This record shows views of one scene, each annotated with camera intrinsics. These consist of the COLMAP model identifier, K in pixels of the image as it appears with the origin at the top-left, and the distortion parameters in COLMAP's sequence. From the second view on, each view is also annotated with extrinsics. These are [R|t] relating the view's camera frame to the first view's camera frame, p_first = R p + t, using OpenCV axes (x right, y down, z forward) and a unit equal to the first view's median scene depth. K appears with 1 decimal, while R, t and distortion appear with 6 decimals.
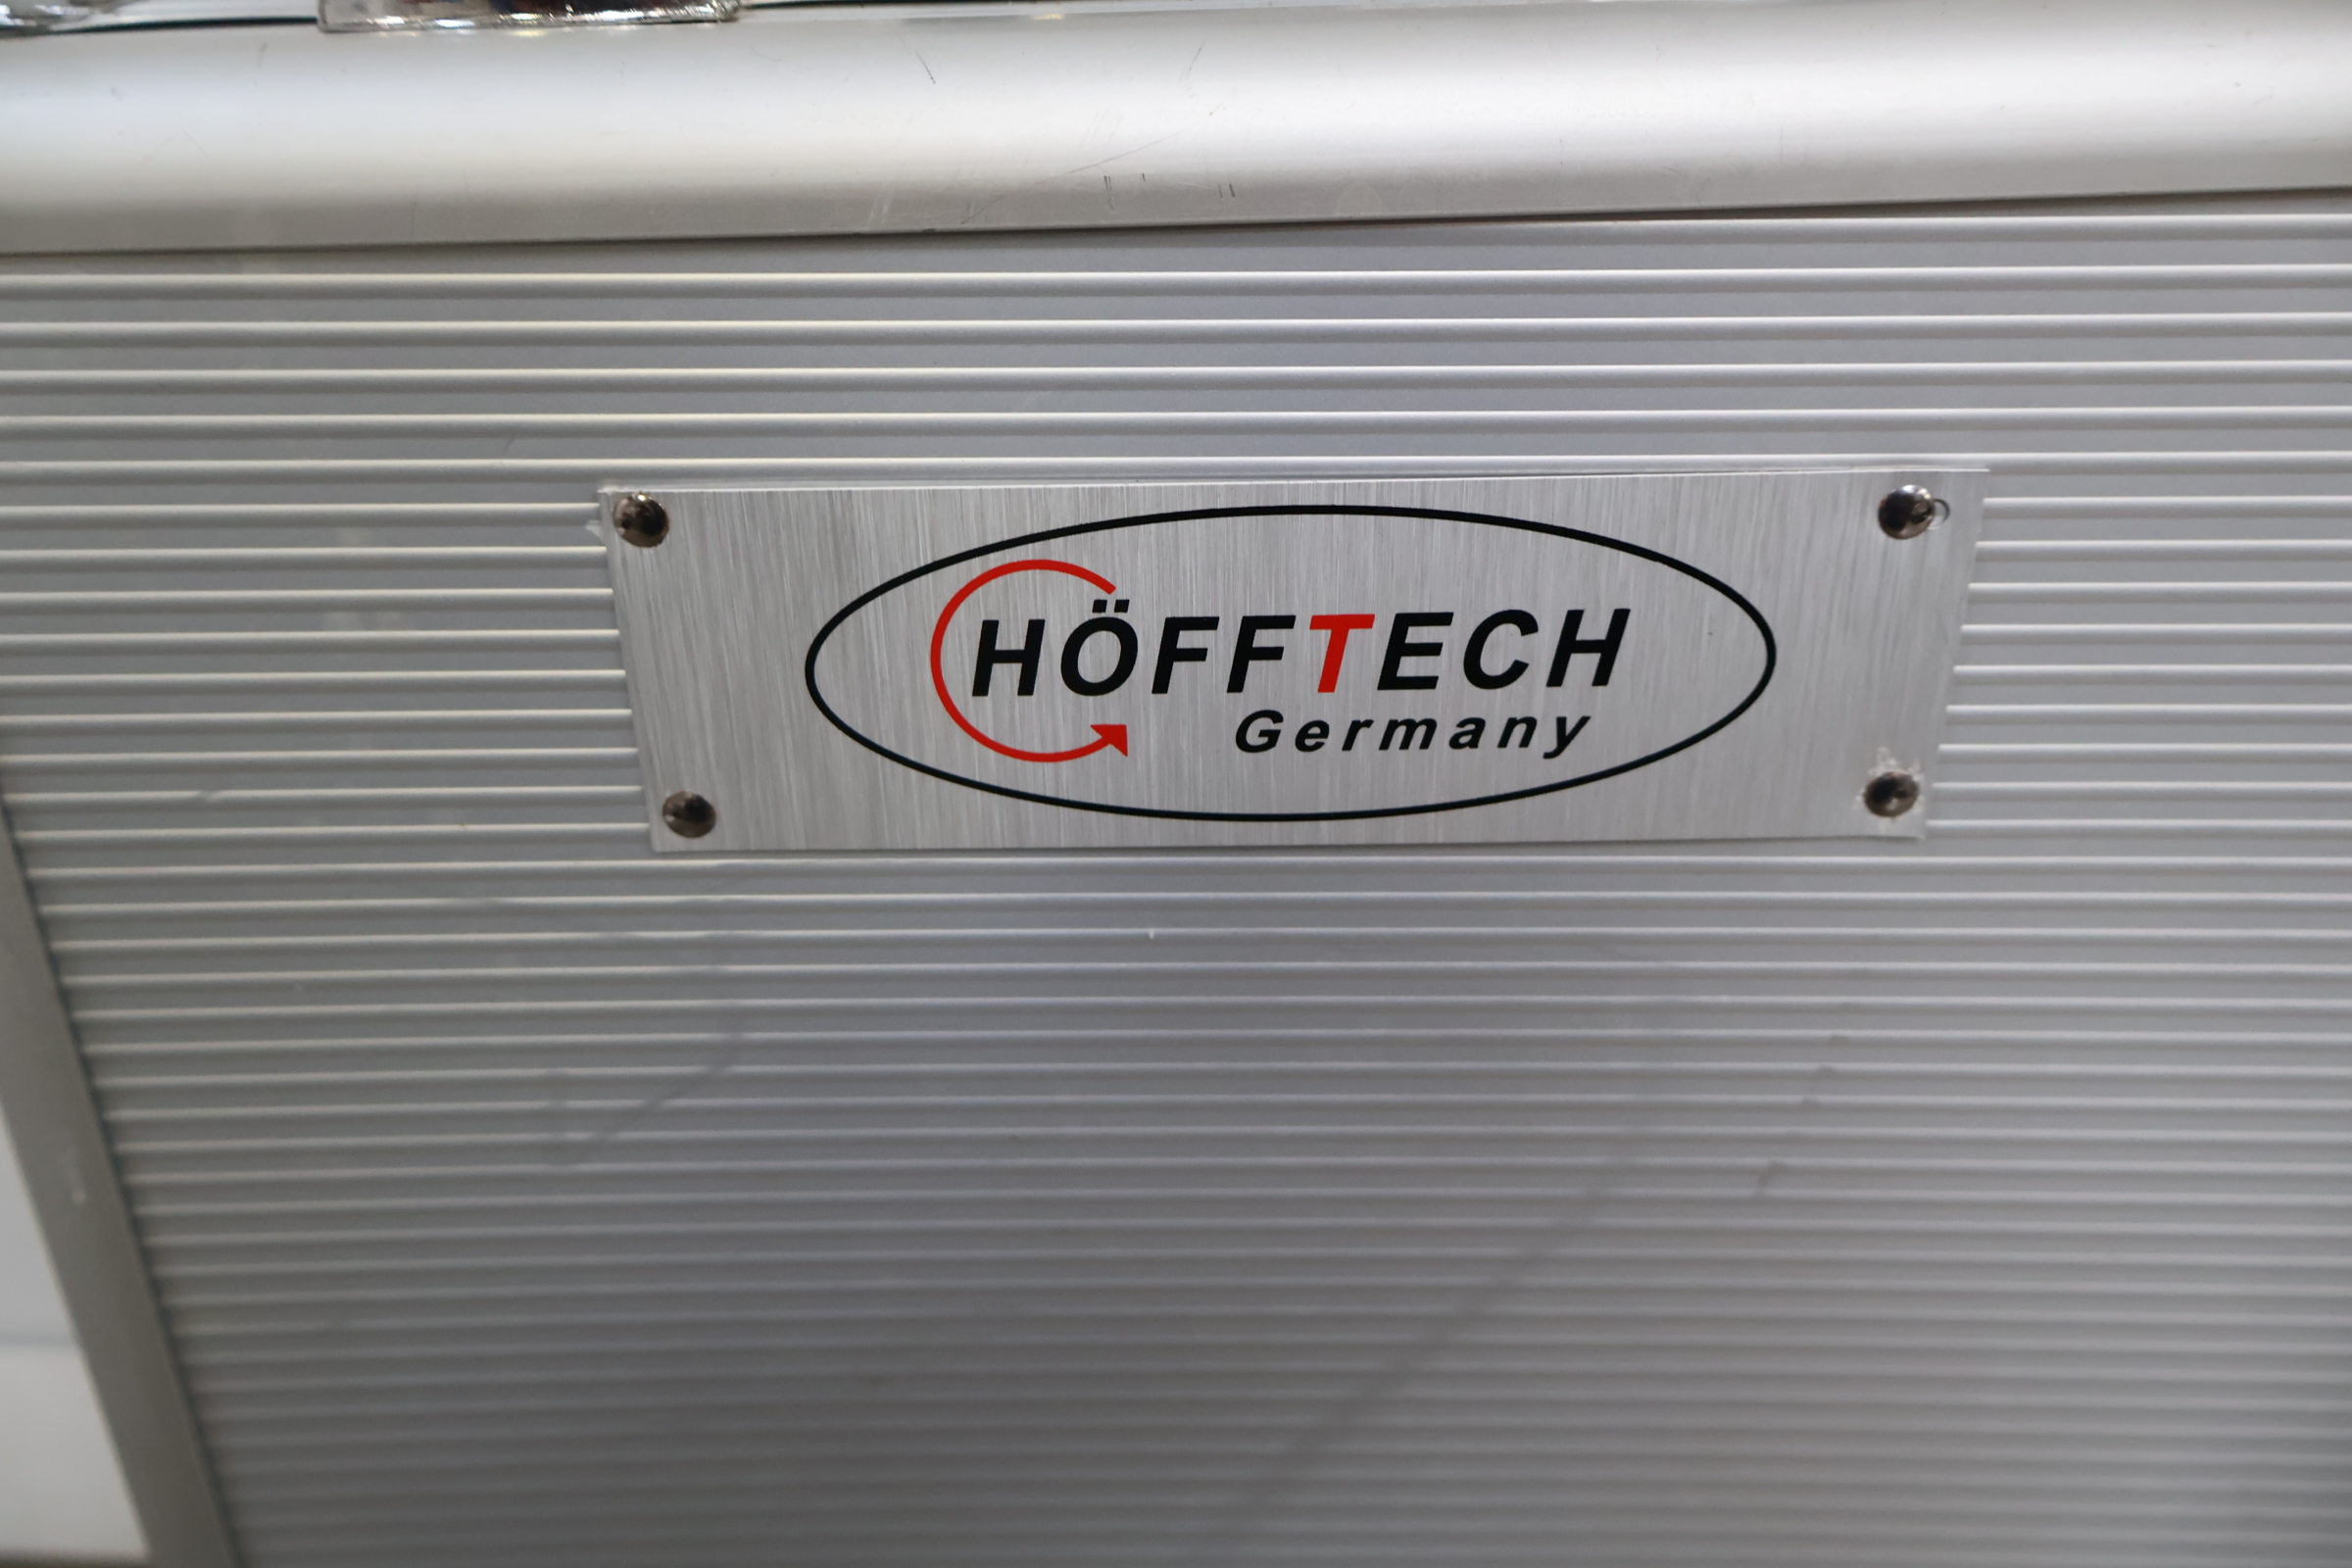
lens RADIAL K [[2033.7, 0, 1173.3], [0, 2033.7, 790.1], [0, 0, 1]] dist [0.009443, 0.003762]
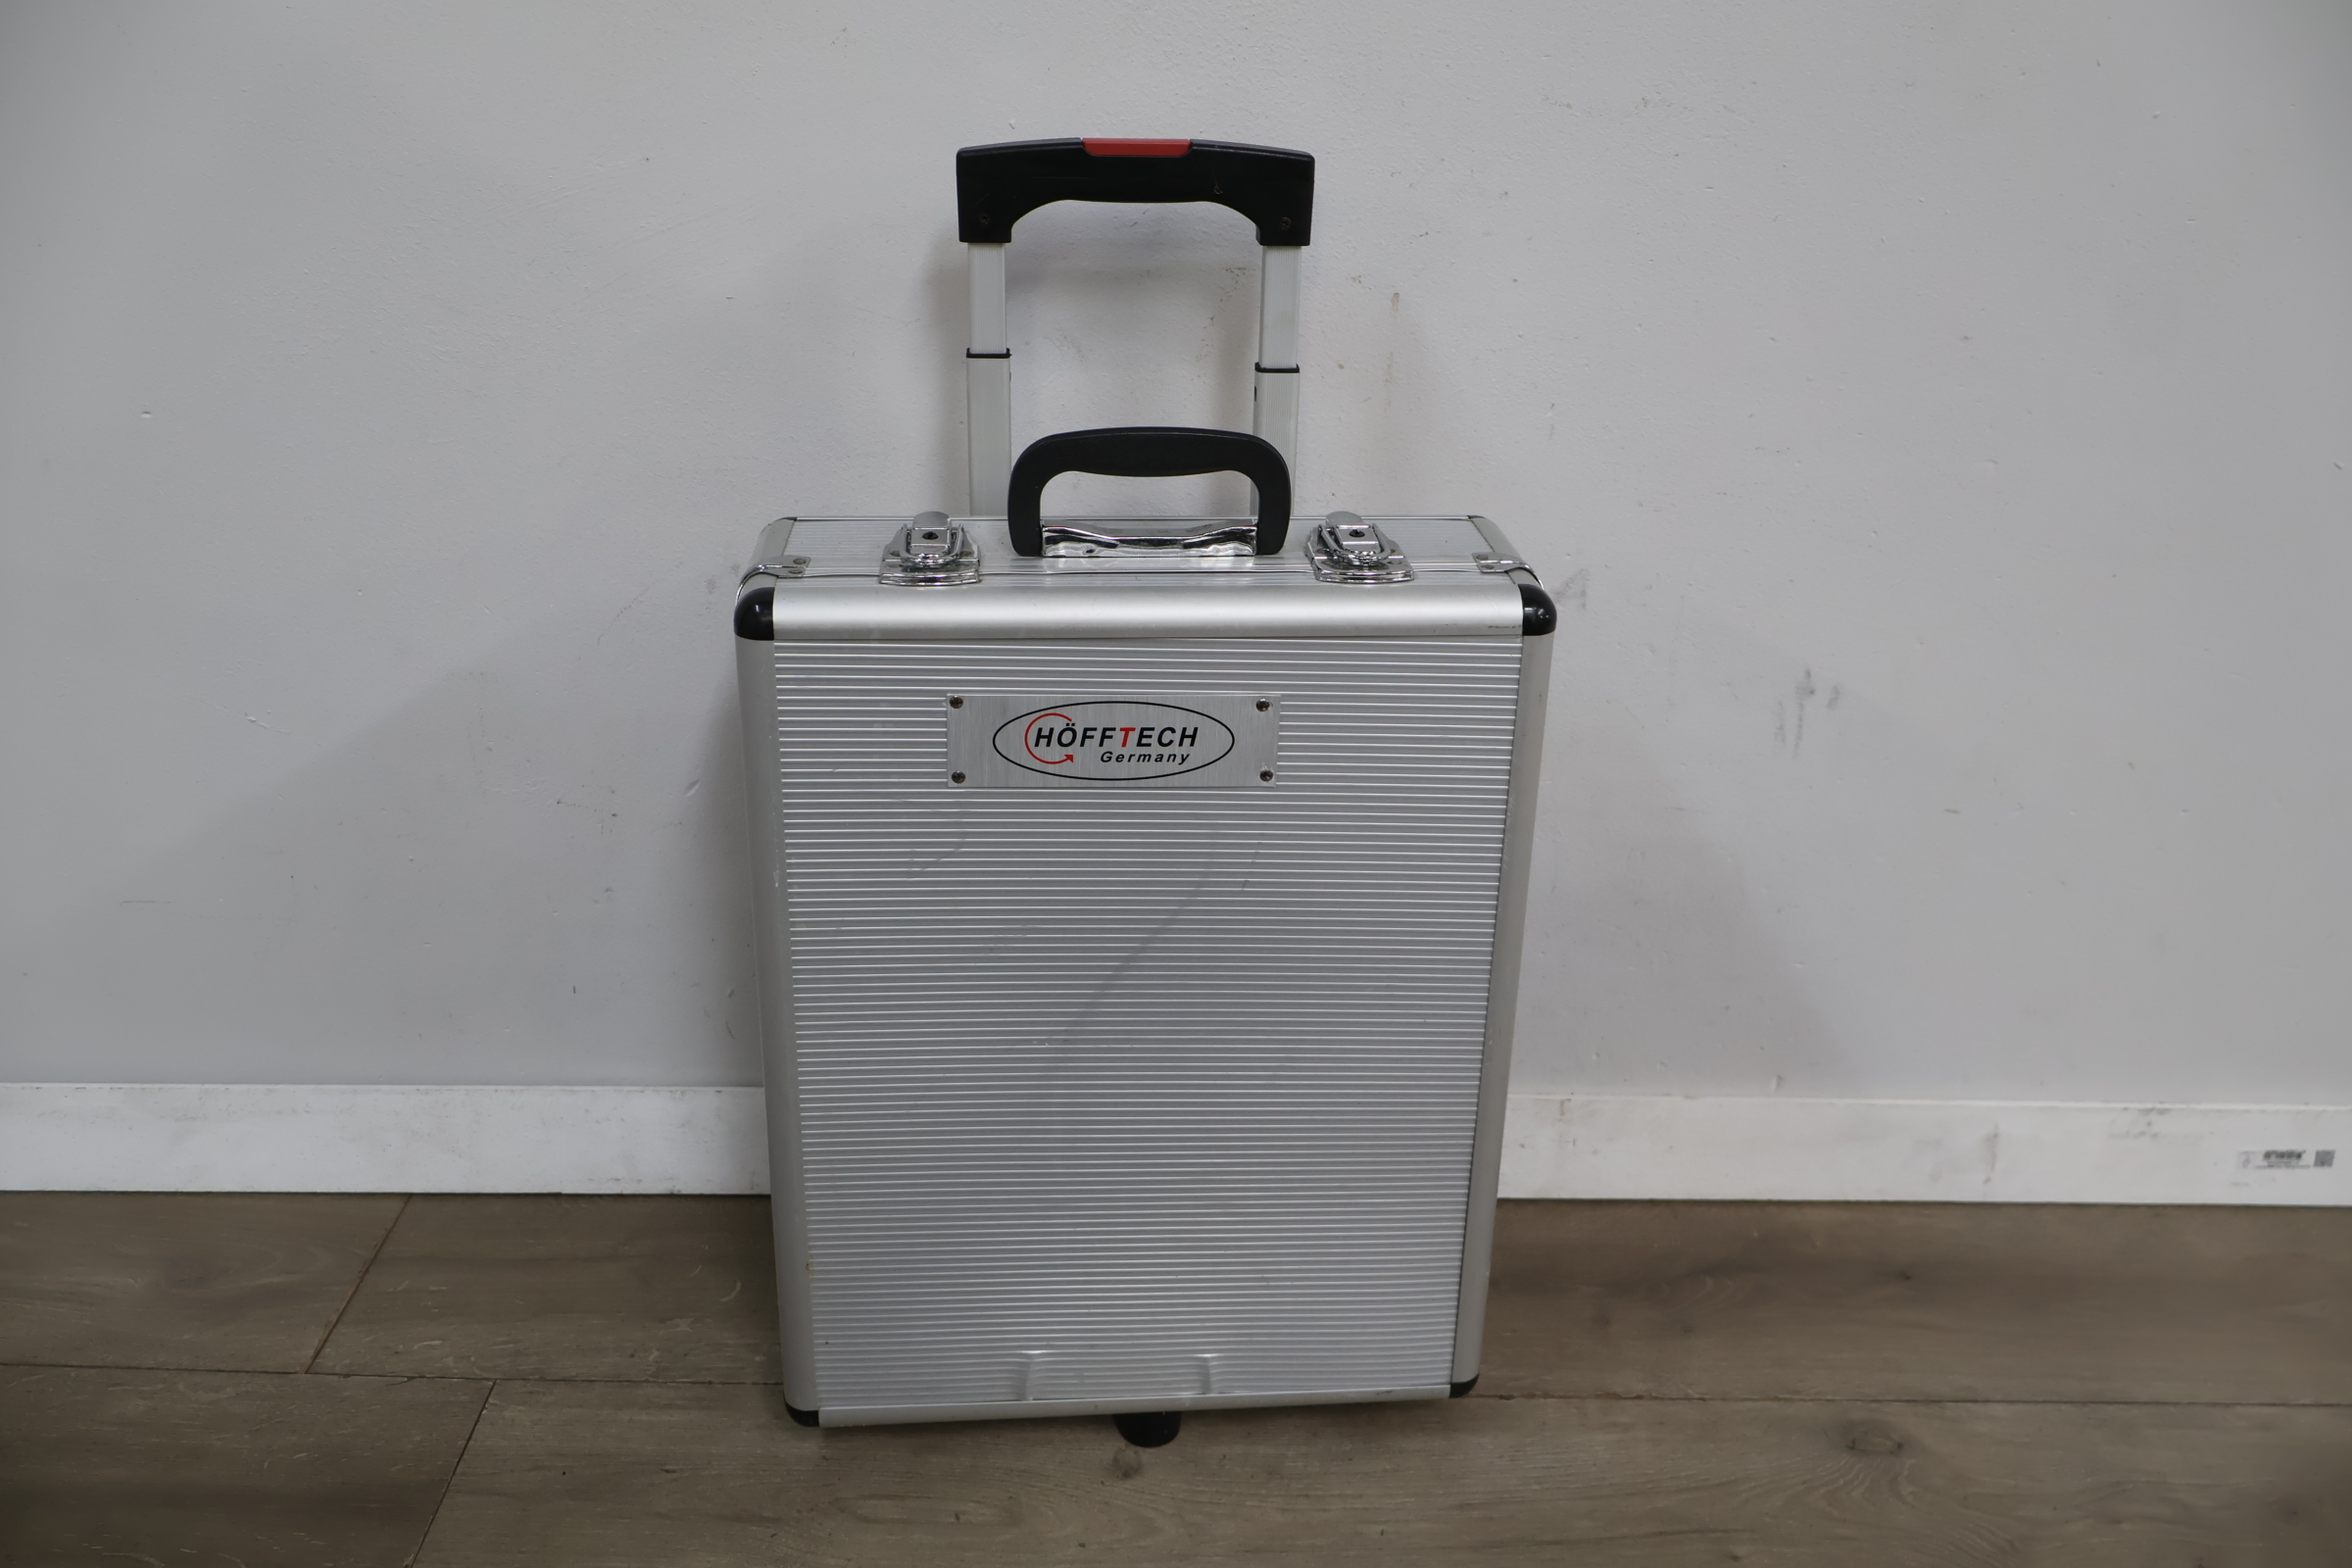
lens RADIAL K [[2033.7, 0, 1173.3], [0, 2033.7, 790.1], [0, 0, 1]] dist [0.009443, 0.003762]
pose [[0.996226, 0.012713, 0.085860, -0.172405], [-0.007191, 0.997903, -0.064329, 0.297556], [-0.086498, 0.063468, 0.994228, -3.025878]]
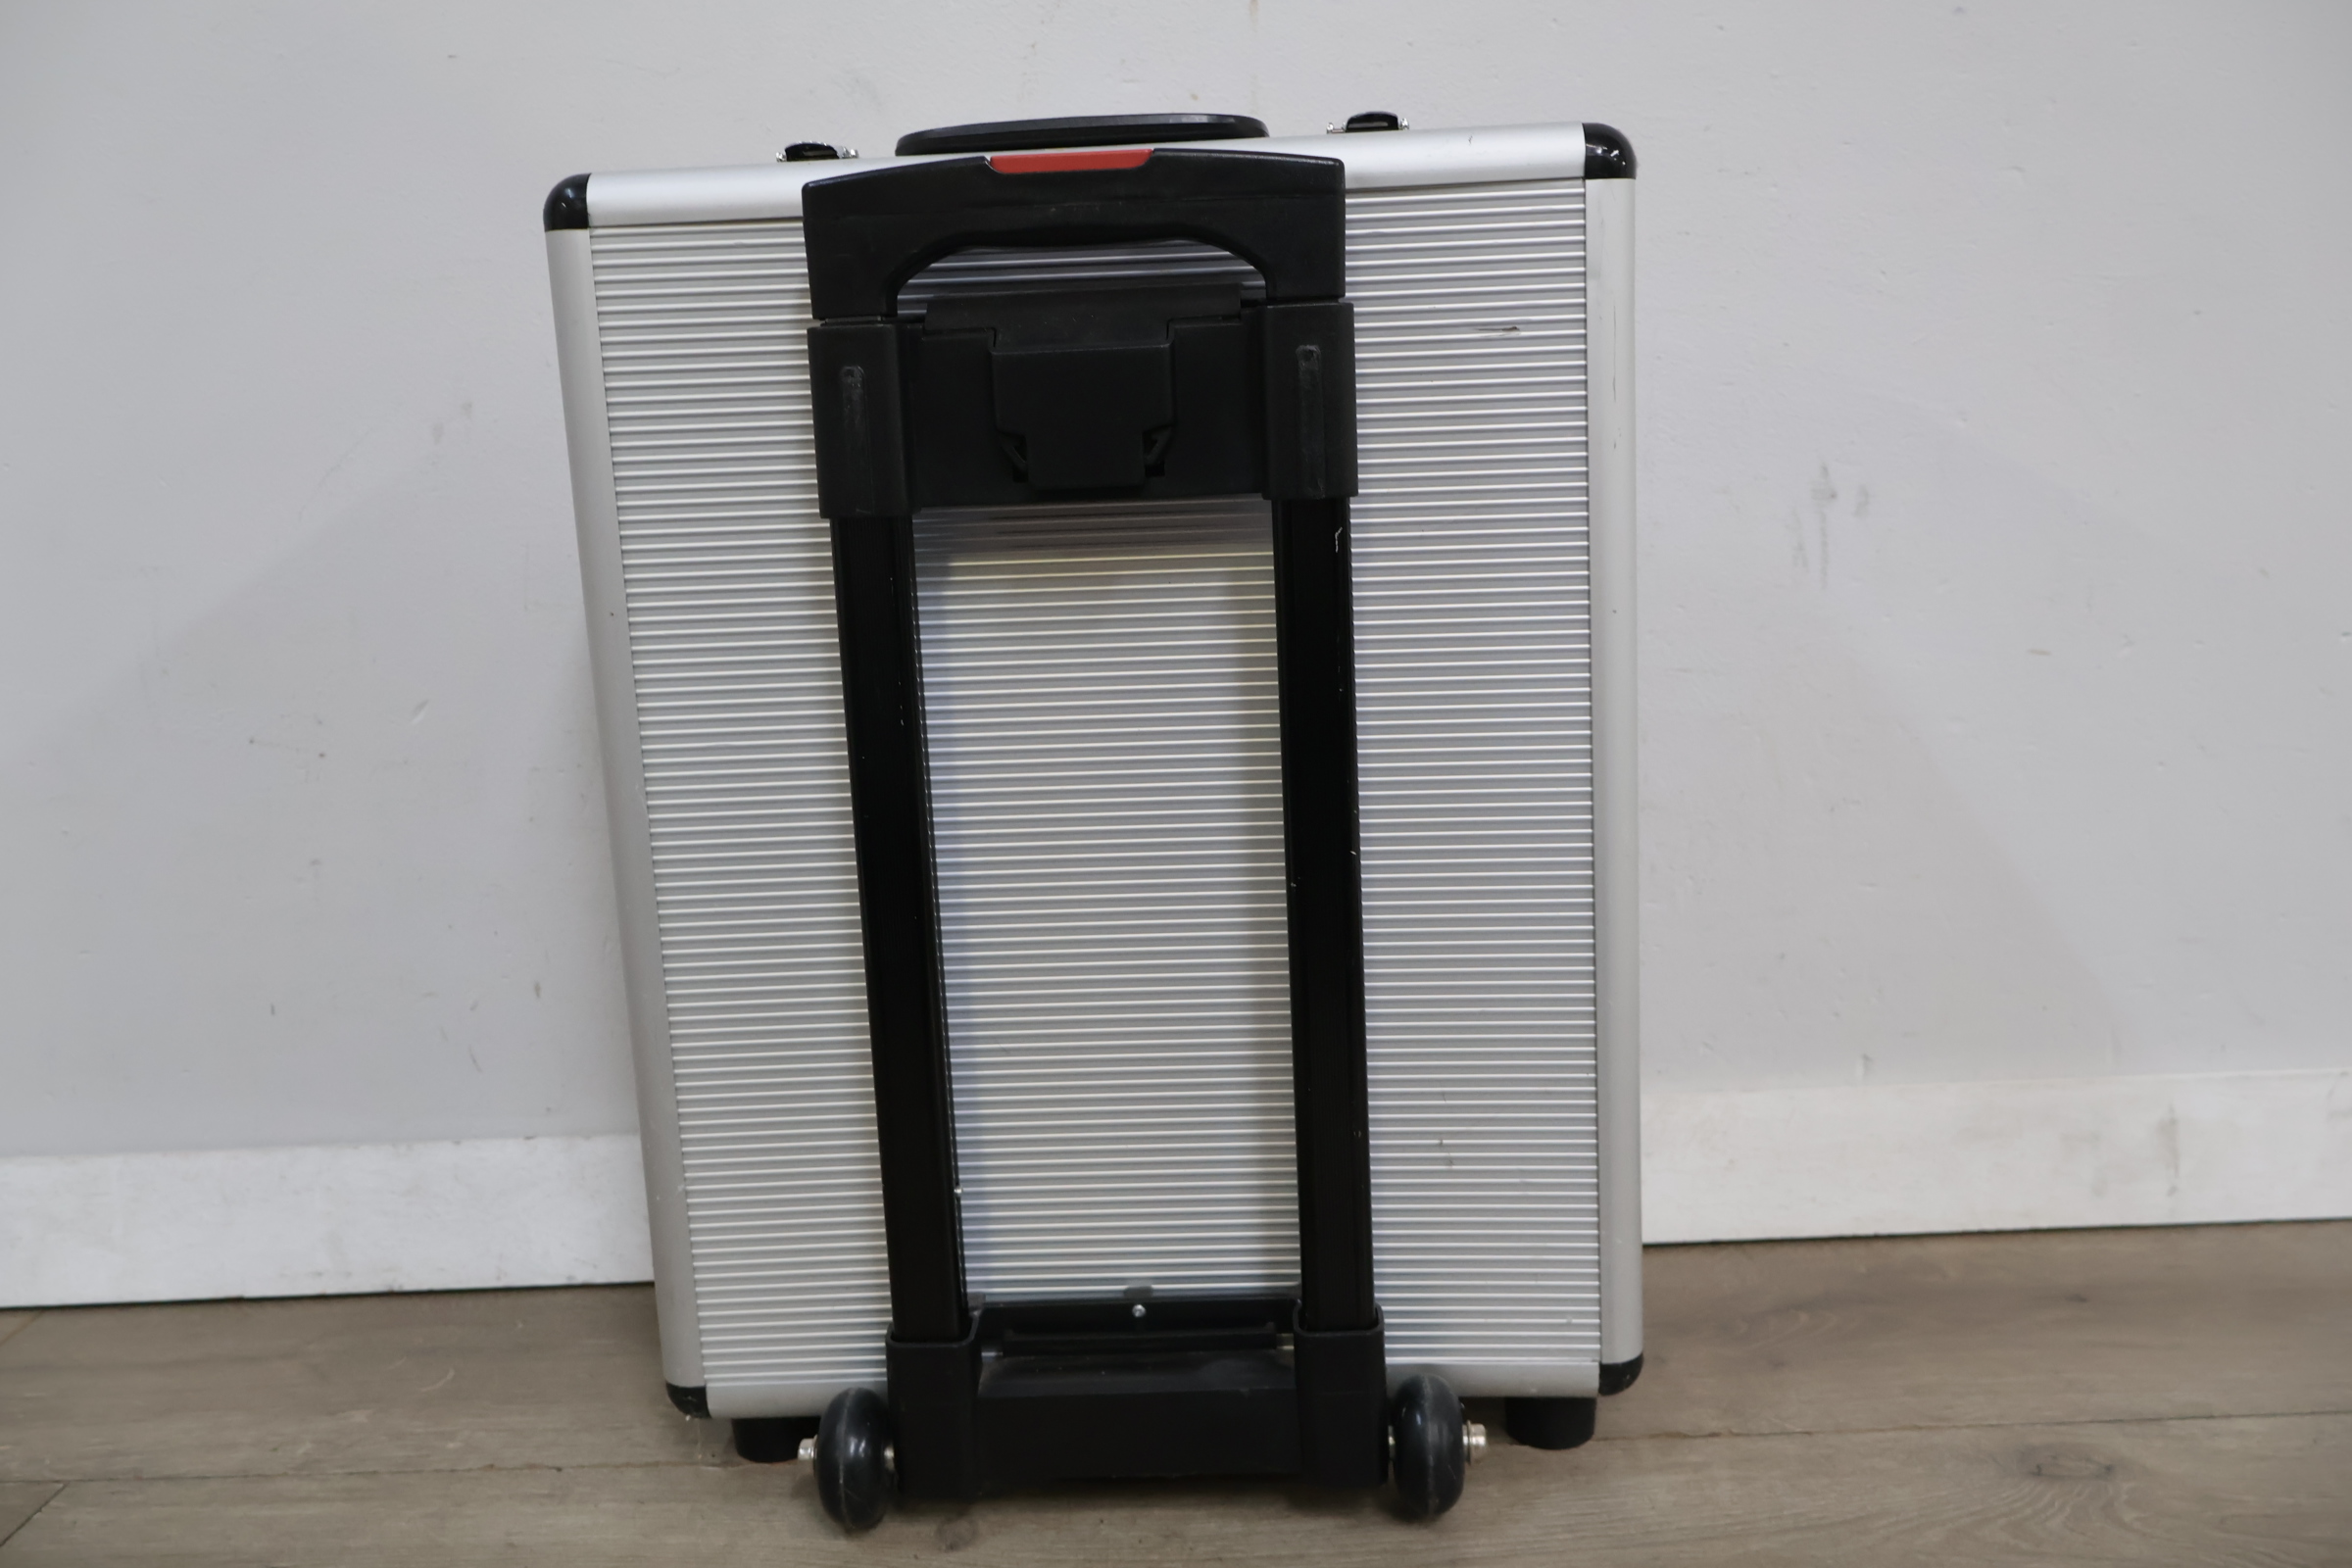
lens RADIAL K [[2039.3, 0, 1173.0], [0, 2039.3, 785.9], [0, 0, 1]] dist [0.013083, 0.000892]
pose [[0.998237, -0.016451, 0.057033, 0.327303], [0.034589, 0.942057, -0.333664, 1.542640], [-0.048239, 0.335048, 0.940965, -1.621274]]
